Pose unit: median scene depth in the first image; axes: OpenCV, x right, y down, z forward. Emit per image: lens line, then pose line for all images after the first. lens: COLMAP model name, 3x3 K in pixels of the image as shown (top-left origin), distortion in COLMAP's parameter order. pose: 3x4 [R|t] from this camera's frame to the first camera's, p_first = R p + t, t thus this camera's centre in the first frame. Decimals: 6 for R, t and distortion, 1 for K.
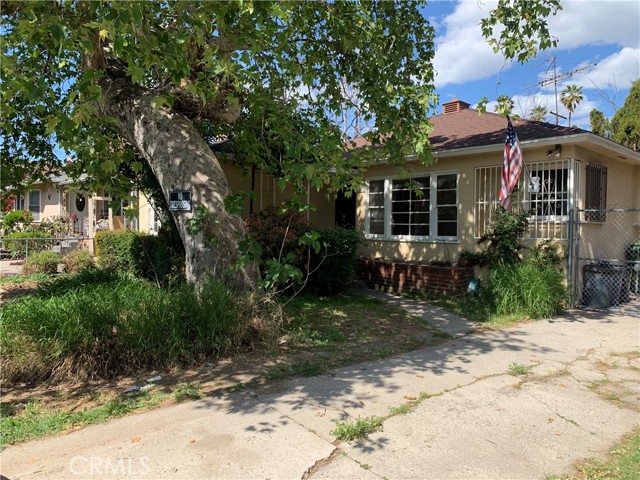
lens RADIAL K [[498.7, 0, 318.4], [0, 498.7, 239.1], [0, 0, 1]] dist [0.007043, -0.003865]
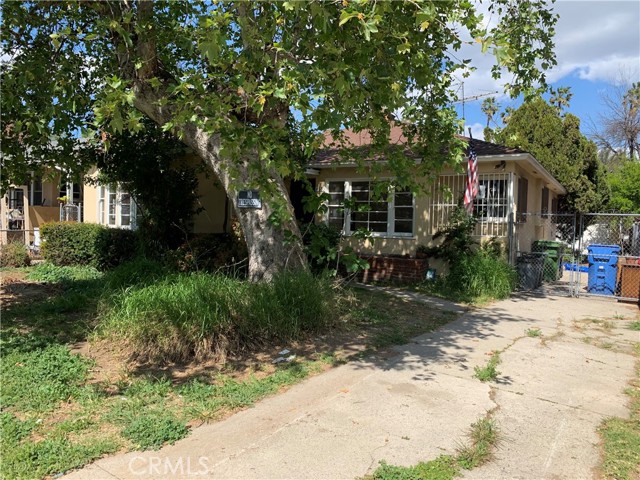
lens RADIAL K [[498.7, 0, 319.9], [0, 498.7, 240.4], [0, 0, 1]] dist [0.007043, -0.003865]
pose [[0.960756, 0.006829, 0.277310, -0.318580], [-0.010466, 0.999878, 0.011638, 0.000889], [-0.277196, -0.014083, 0.960710, -0.081368]]
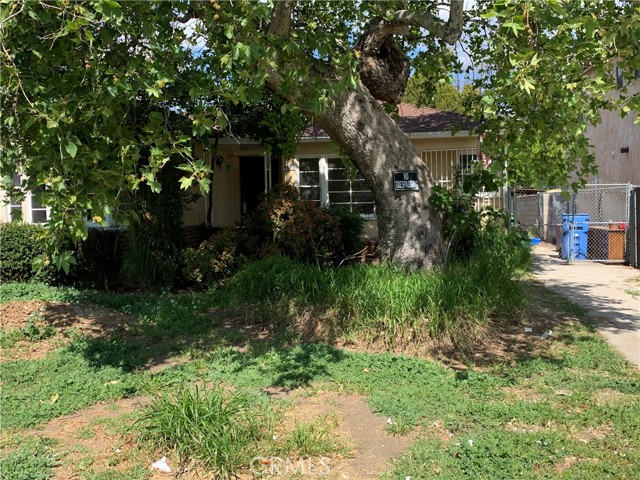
lens RADIAL K [[617.7, 0, 319.2], [0, 617.7, 240.1], [0, 0, 1]] dist [0.018689, 0.000000]
pose [[0.765592, -0.061414, 0.640389, -0.910957], [0.046902, 0.998112, 0.039649, -0.010226], [-0.641615, -0.000319, 0.767027, 0.098702]]
